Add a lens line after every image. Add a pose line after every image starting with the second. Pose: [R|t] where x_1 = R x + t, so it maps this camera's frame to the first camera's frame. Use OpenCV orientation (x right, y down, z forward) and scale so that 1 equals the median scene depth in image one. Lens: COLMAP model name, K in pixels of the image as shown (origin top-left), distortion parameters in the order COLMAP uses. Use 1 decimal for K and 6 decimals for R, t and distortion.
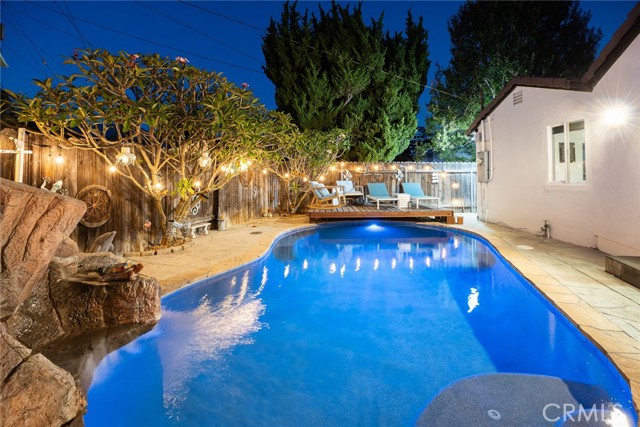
lens RADIAL K [[292.5, 0, 344.5], [0, 292.5, 170.4], [0, 0, 1]] dist [-0.002899, 0.000334]
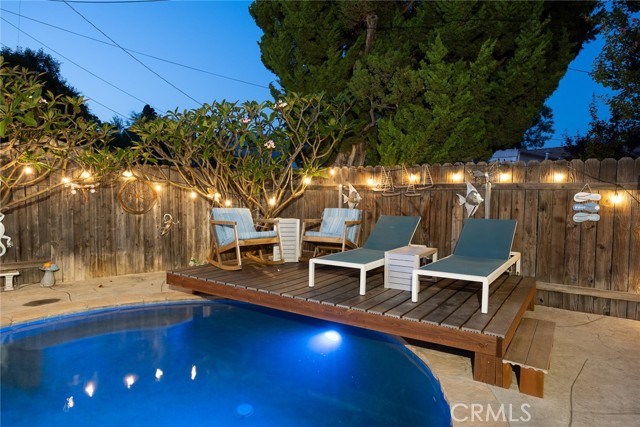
lens RADIAL K [[395.2, 0, 320.4], [0, 395.2, 215.1], [0, 0, 1]] dist [-0.005023, -0.001189]
pose [[0.805480, 0.040746, -0.591221, 0.416137], [-0.000753, 0.997703, 0.067733, 0.005935], [0.592623, -0.054112, 0.803661, 0.584368]]
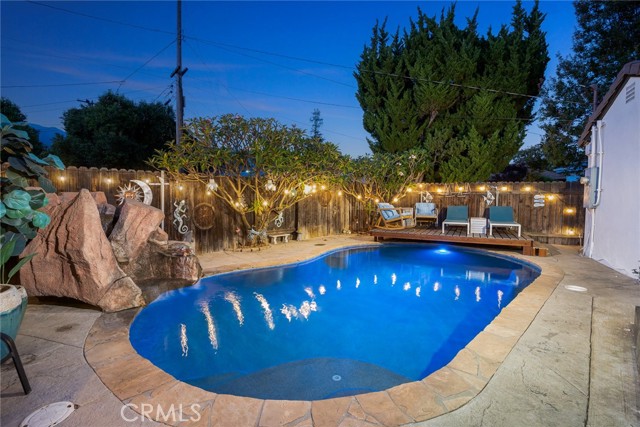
lens RADIAL K [[299.4, 0, 323.9], [0, 299.4, 214.7], [0, 0, 1]] dist [-0.012766, 0.000651]
pose [[0.864826, 0.035977, -0.500781, 0.260227], [0.004645, 0.996813, 0.079634, -0.006567], [0.502050, -0.071196, 0.861903, -0.038002]]
